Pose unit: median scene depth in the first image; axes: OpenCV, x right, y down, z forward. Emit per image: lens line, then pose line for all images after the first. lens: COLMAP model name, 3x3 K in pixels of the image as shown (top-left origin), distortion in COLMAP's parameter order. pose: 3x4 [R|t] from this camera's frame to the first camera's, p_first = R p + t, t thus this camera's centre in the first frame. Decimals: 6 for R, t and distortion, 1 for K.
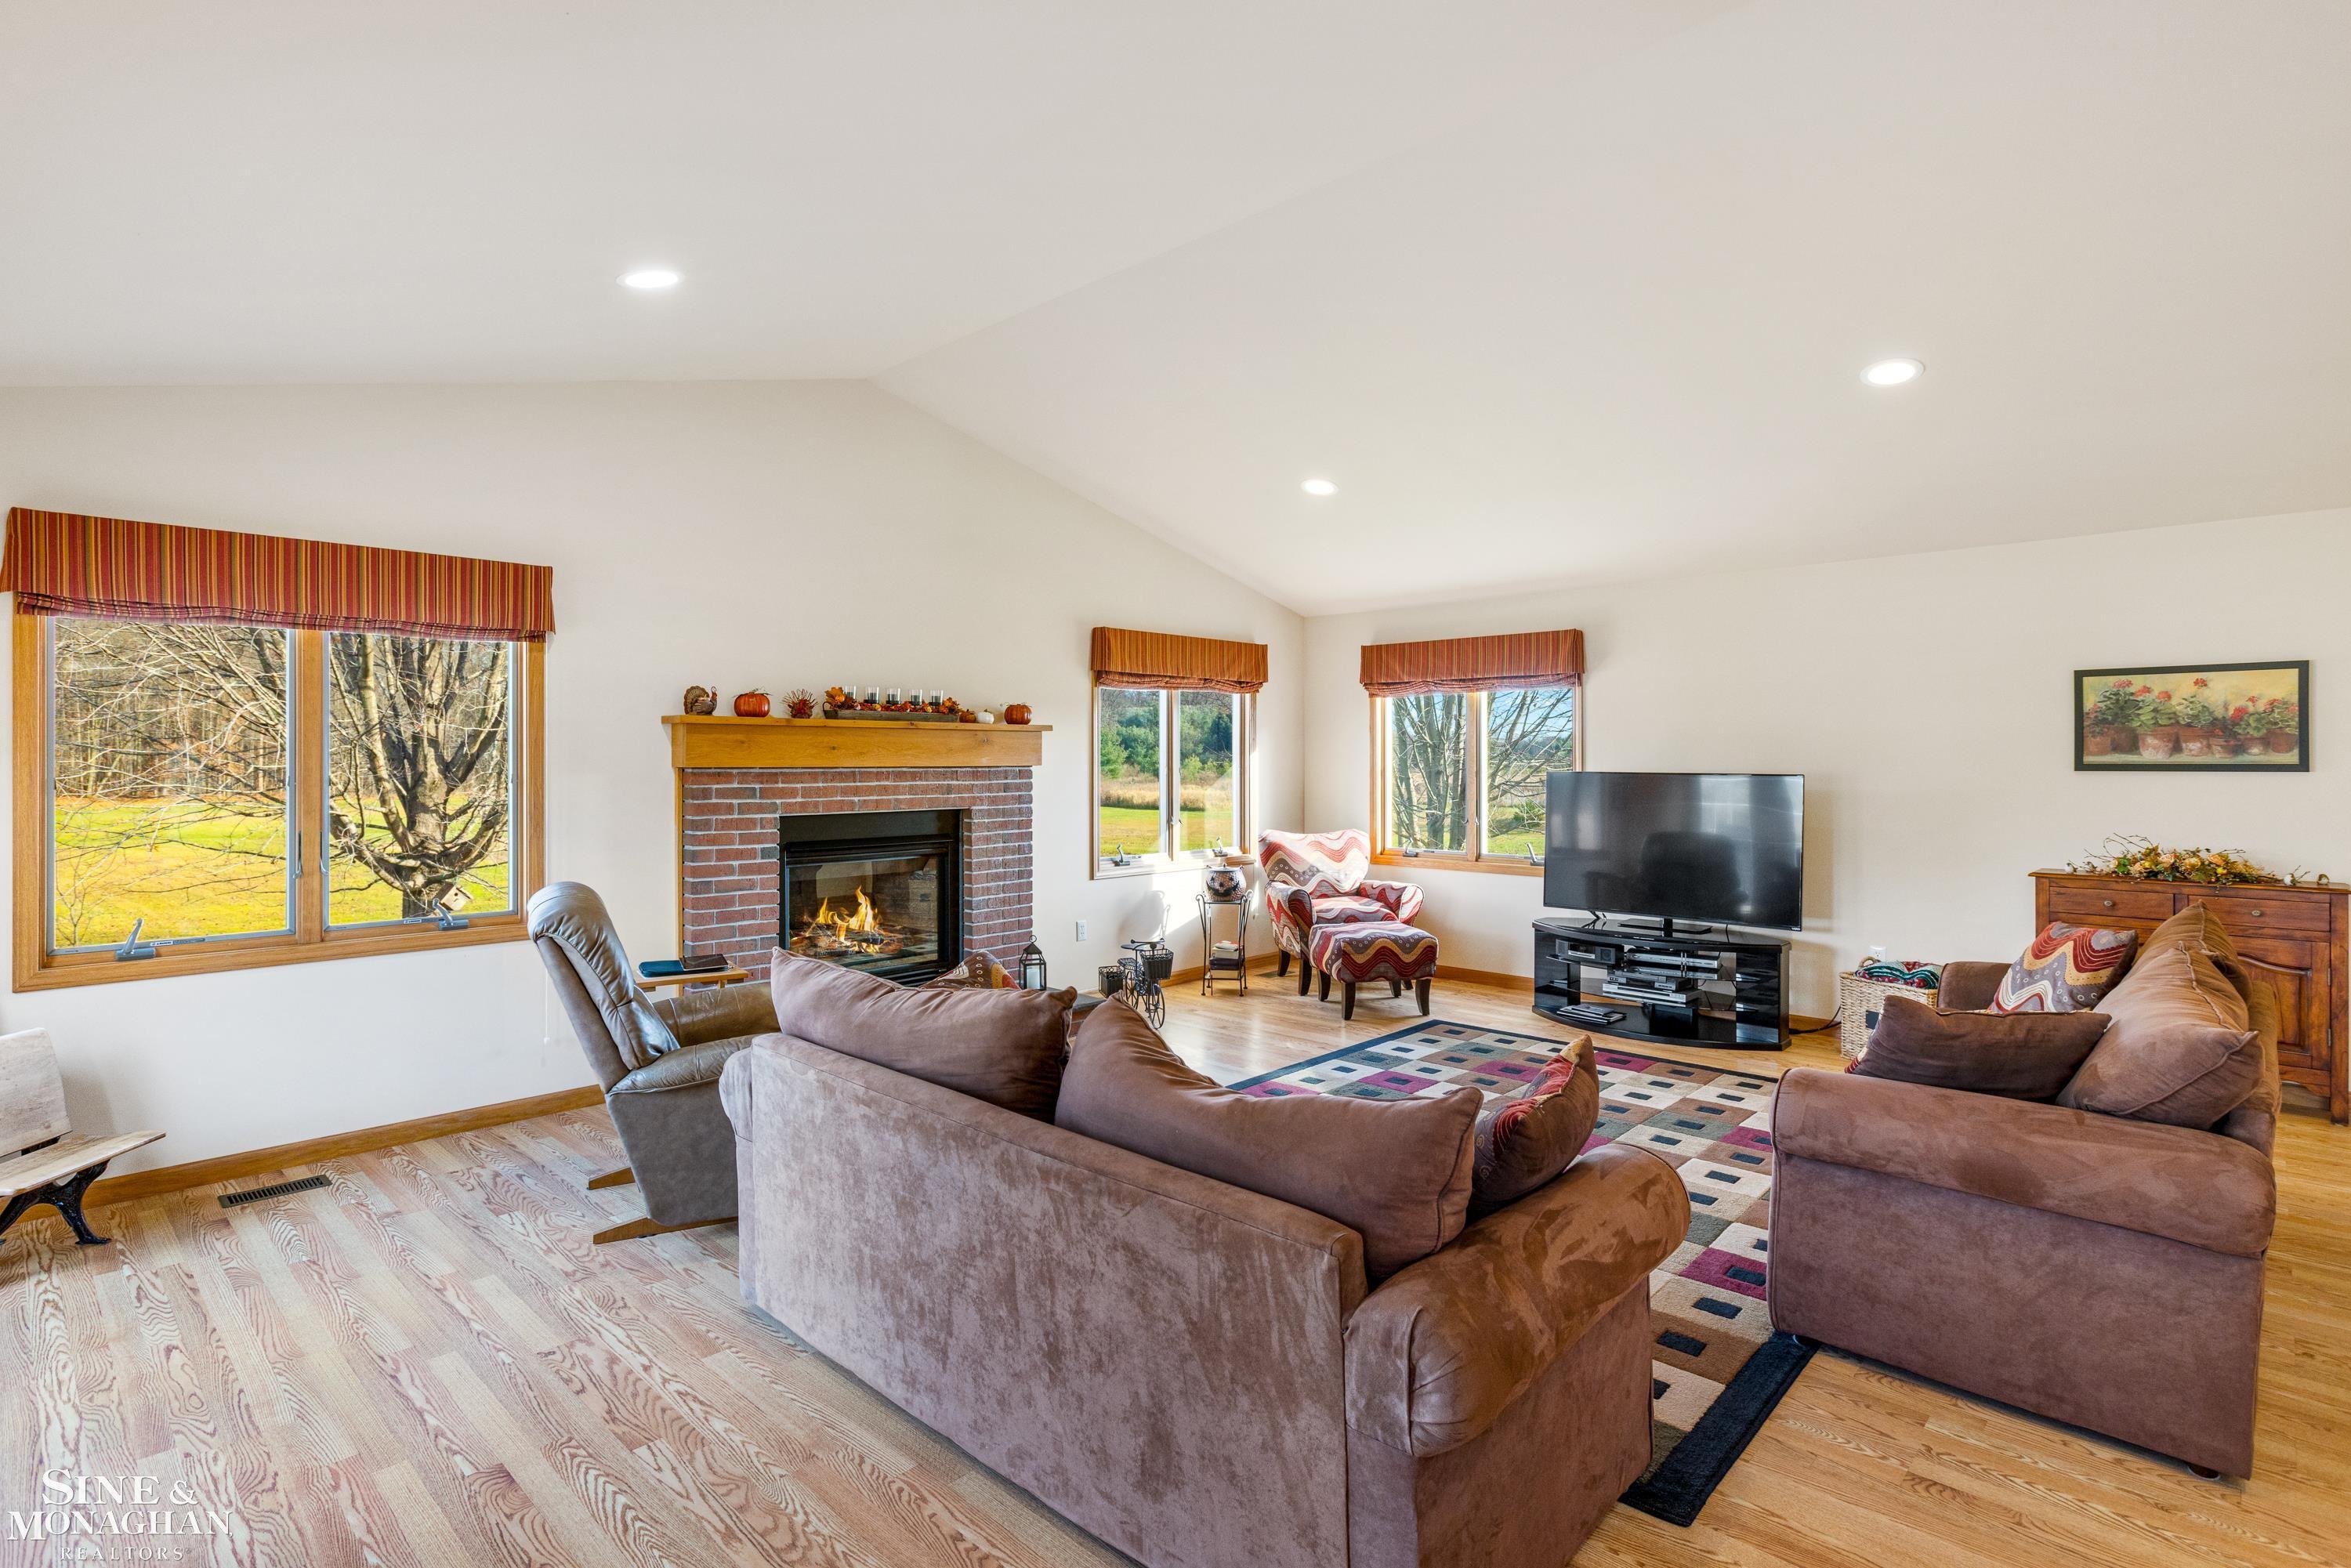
lens RADIAL K [[1167.0, 0, 1156.7], [0, 1167.0, 758.6], [0, 0, 1]] dist [0.002499, -0.000256]
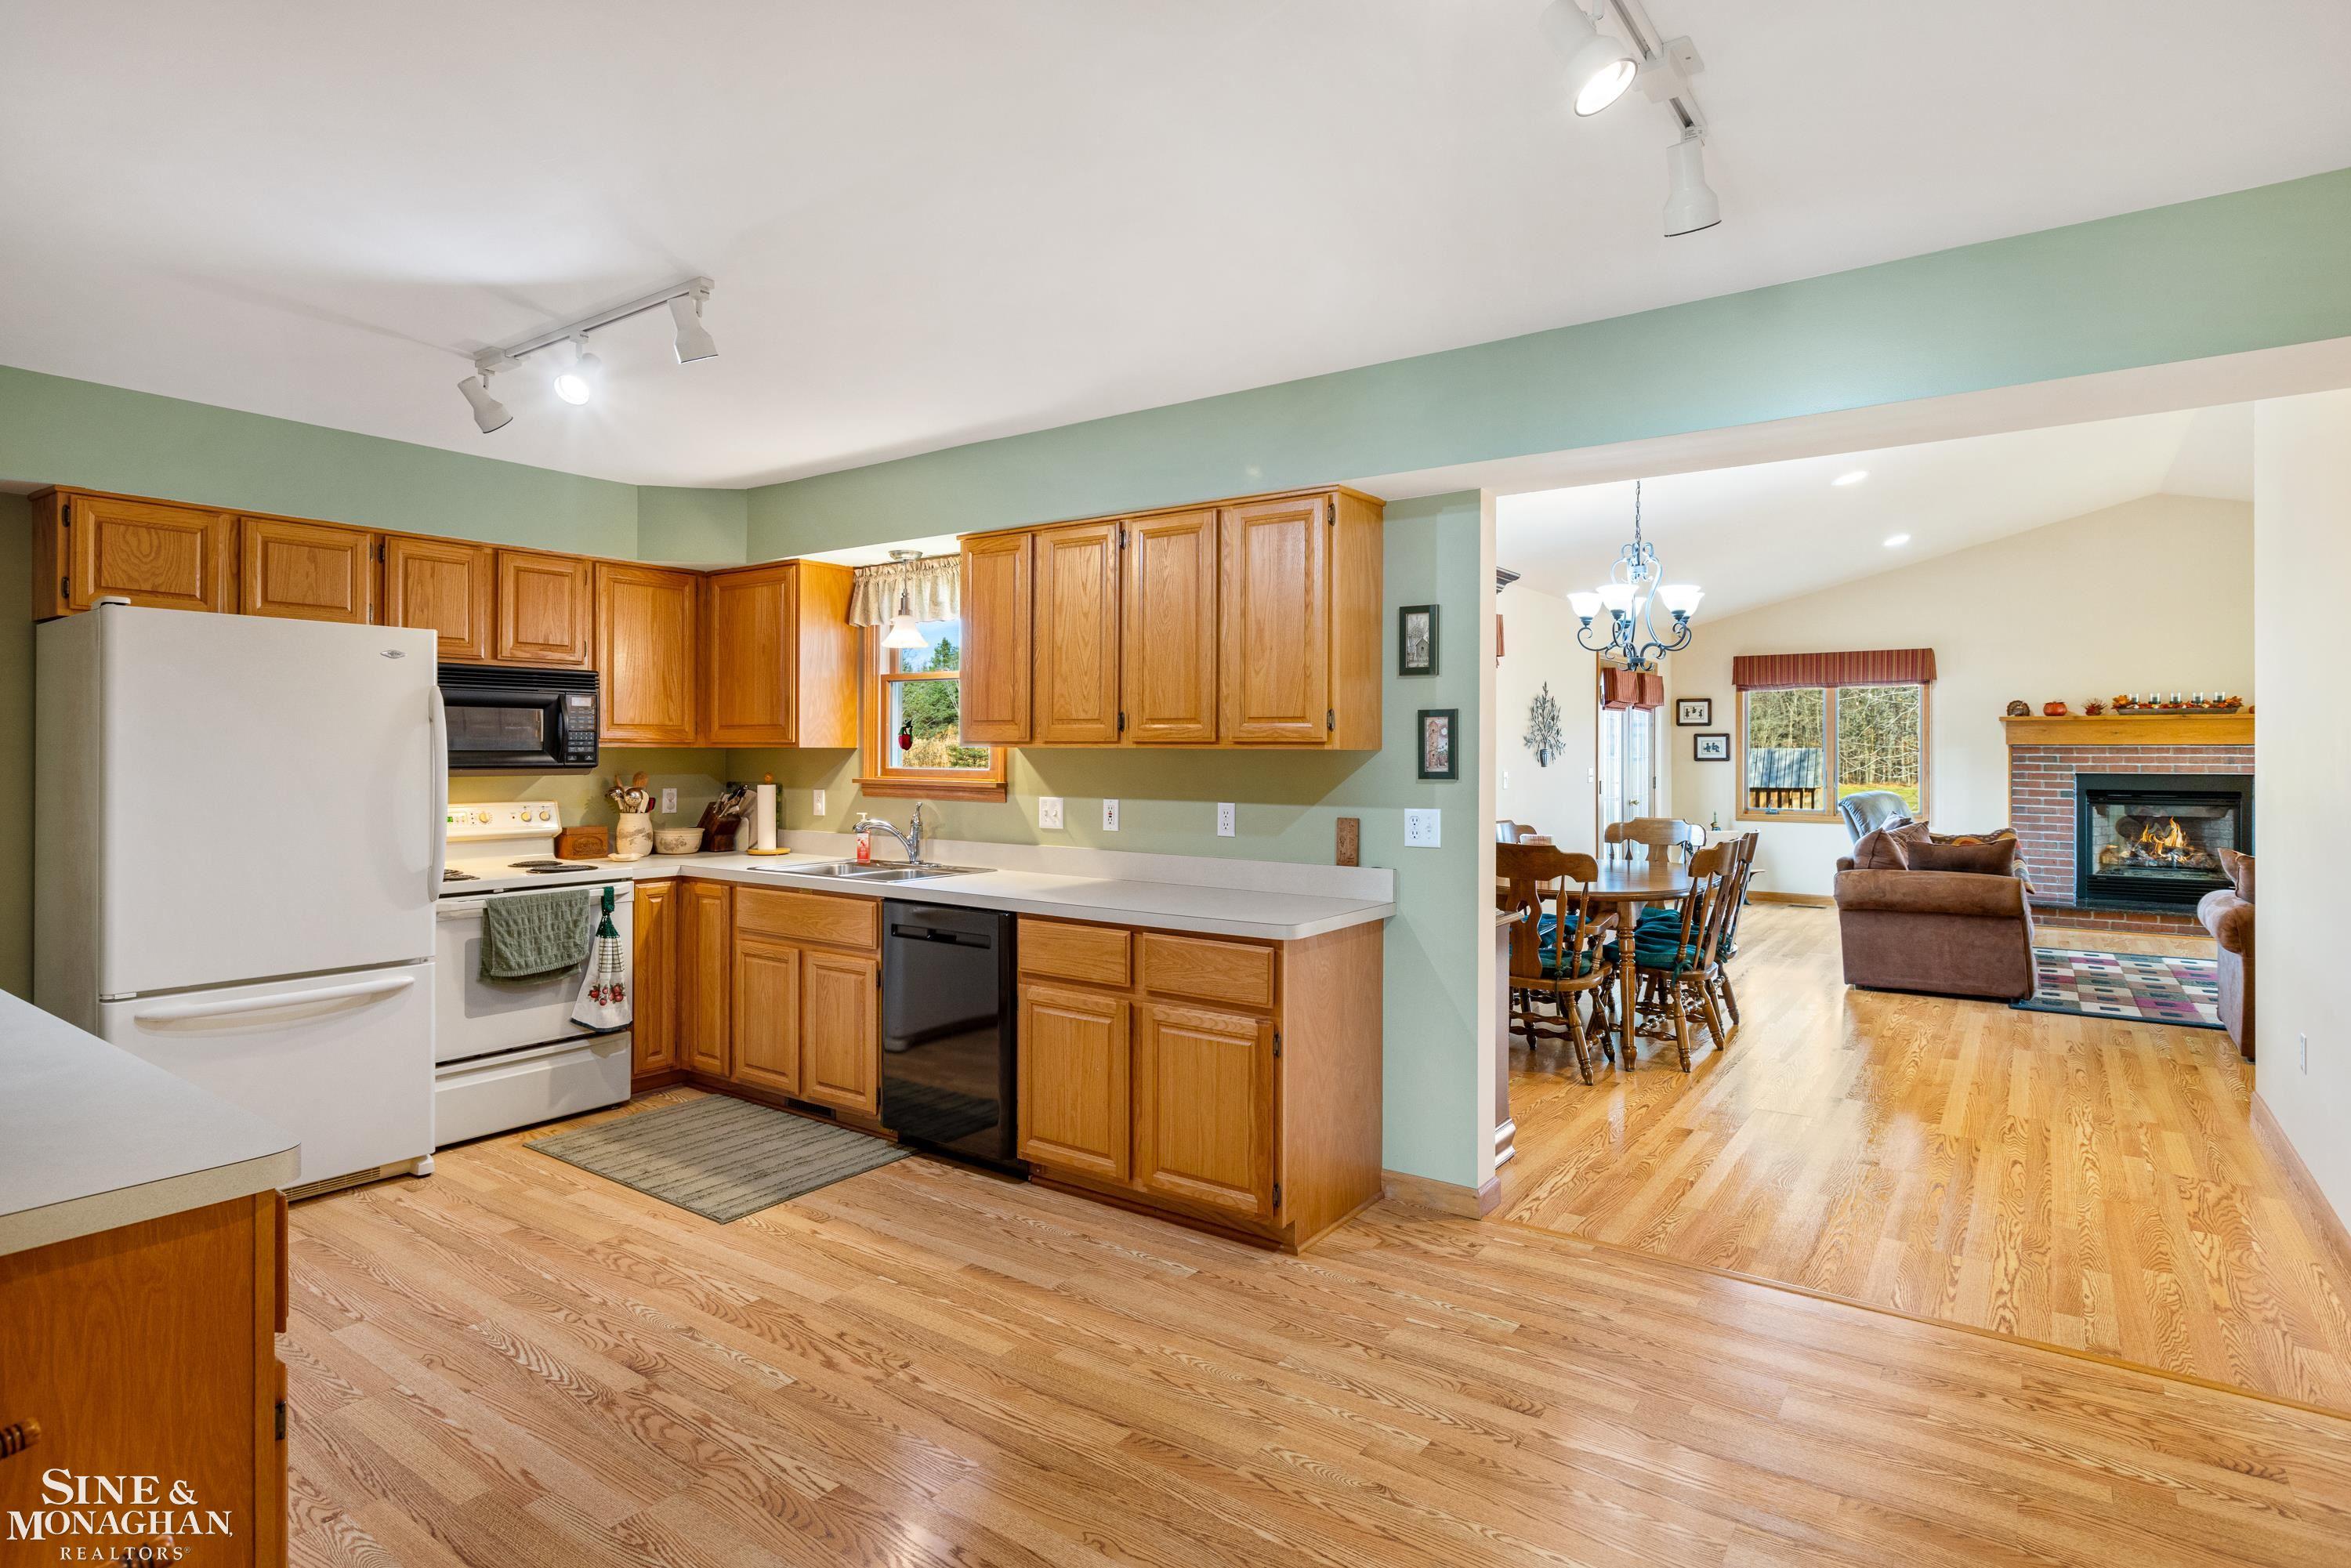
lens RADIAL K [[1244.4, 0, 1157.7], [0, 1244.4, 763.5], [0, 0, 1]] dist [0.003545, -0.002284]
pose [[0.151229, 0.012756, -0.988416, 1.263106], [0.001249, 0.999913, 0.013096, 0.009398], [0.988498, -0.003215, 0.151200, -0.601028]]
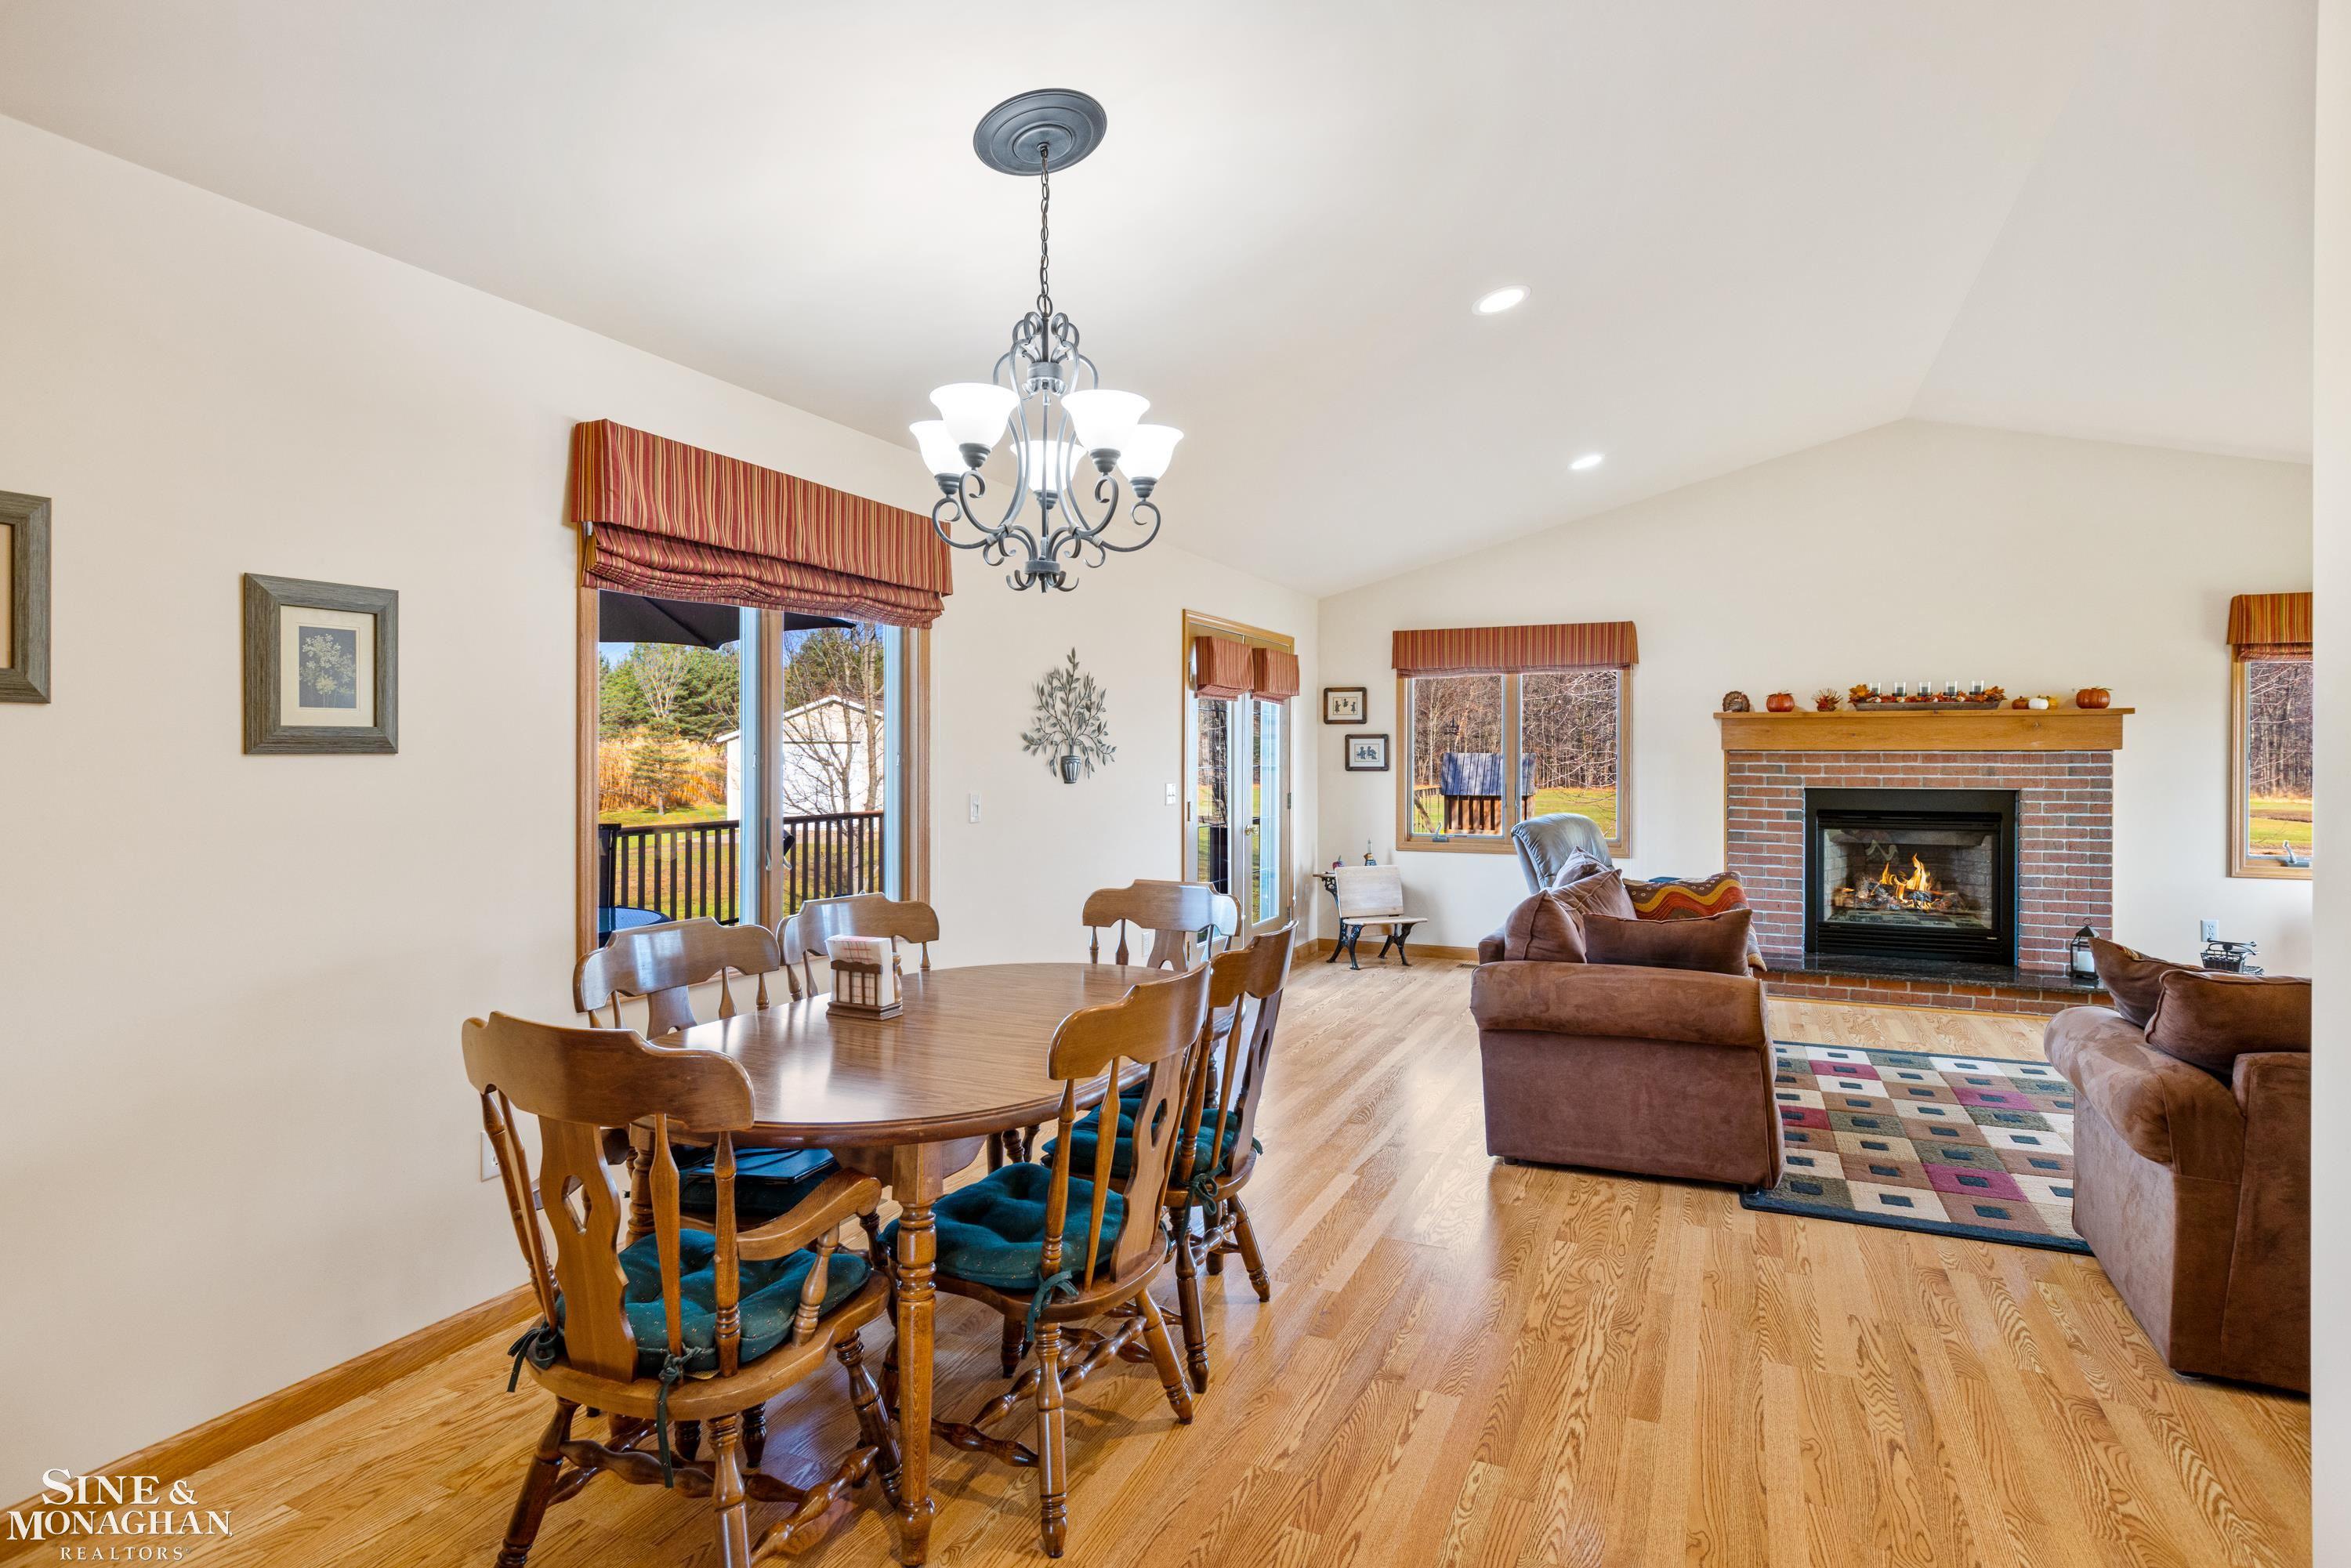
lens RADIAL K [[1244.4, 0, 1171.4], [0, 1244.4, 779.7], [0, 0, 1]] dist [0.003545, -0.002284]
pose [[0.338302, 0.021676, -0.940788, 0.728150], [-0.000555, 0.999739, 0.022834, 0.009101], [0.941037, -0.007203, 0.338226, -0.127092]]
